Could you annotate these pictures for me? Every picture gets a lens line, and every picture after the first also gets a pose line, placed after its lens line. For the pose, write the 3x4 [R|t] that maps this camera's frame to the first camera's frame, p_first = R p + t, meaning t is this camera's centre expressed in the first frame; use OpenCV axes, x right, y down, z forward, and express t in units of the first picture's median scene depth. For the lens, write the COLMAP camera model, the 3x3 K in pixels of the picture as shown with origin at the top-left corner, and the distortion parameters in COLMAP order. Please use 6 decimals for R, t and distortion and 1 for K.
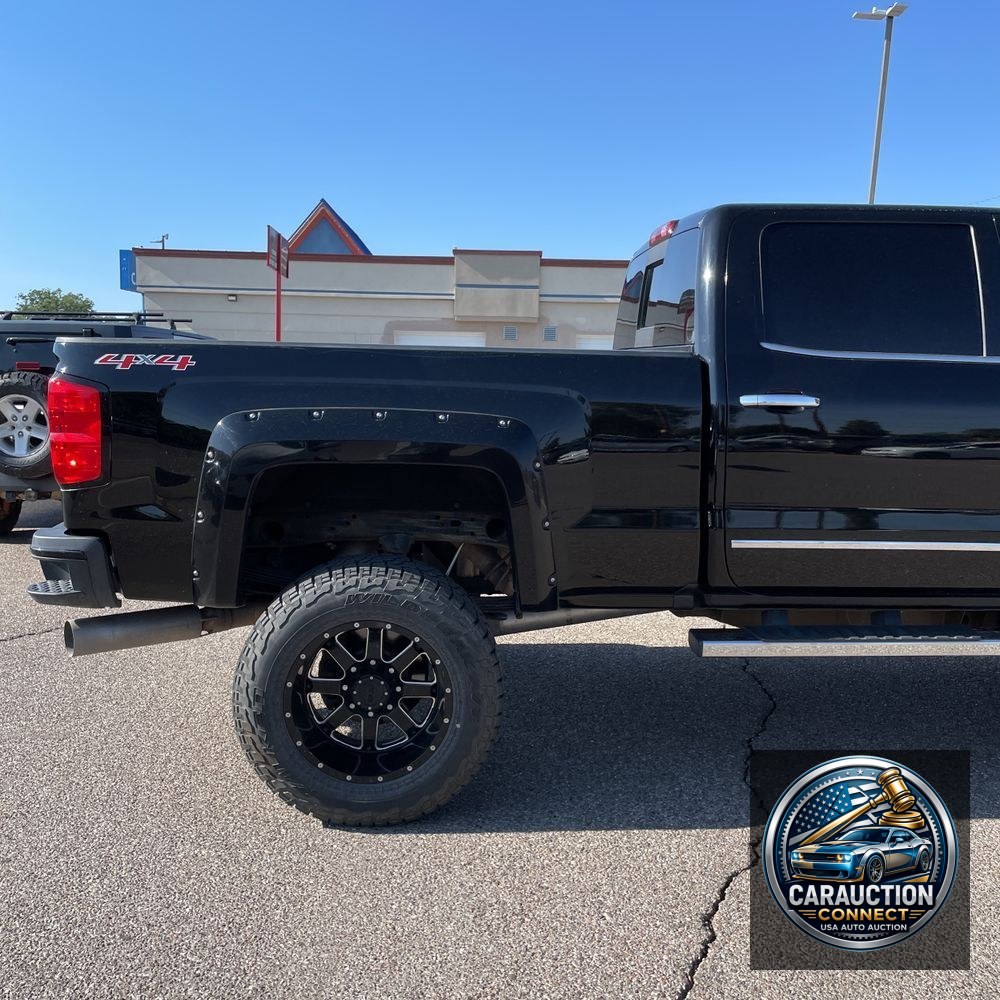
lens RADIAL K [[969.9, 0, 500.0], [0, 969.9, 500.0], [0, 0, 1]] dist [0.078813, -0.071966]
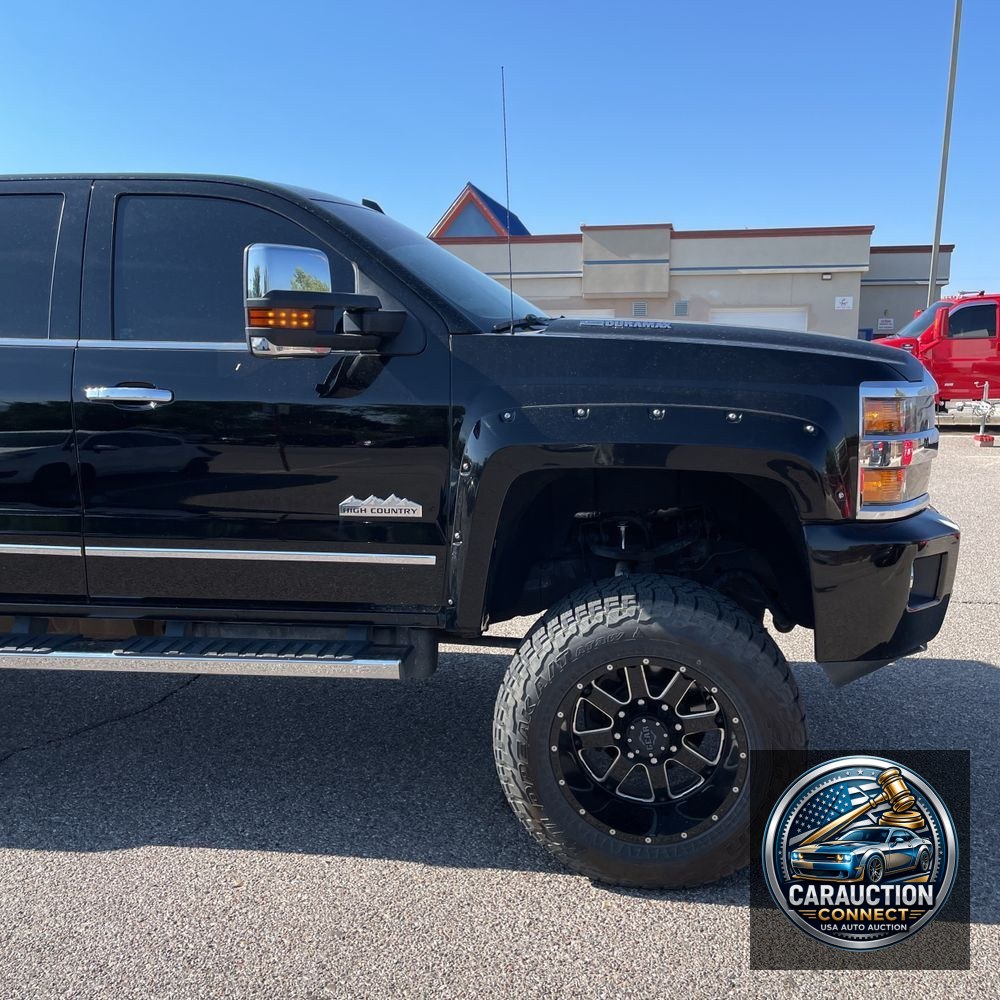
lens RADIAL K [[989.6, 0, 500.0], [0, 989.6, 500.0], [0, 0, 1]] dist [0.165714, -0.415529]
pose [[0.980012, 0.010175, -0.198676, 1.076777], [-0.007032, 0.999839, 0.016515, -0.016421], [0.198812, -0.014788, 0.979926, 0.177771]]
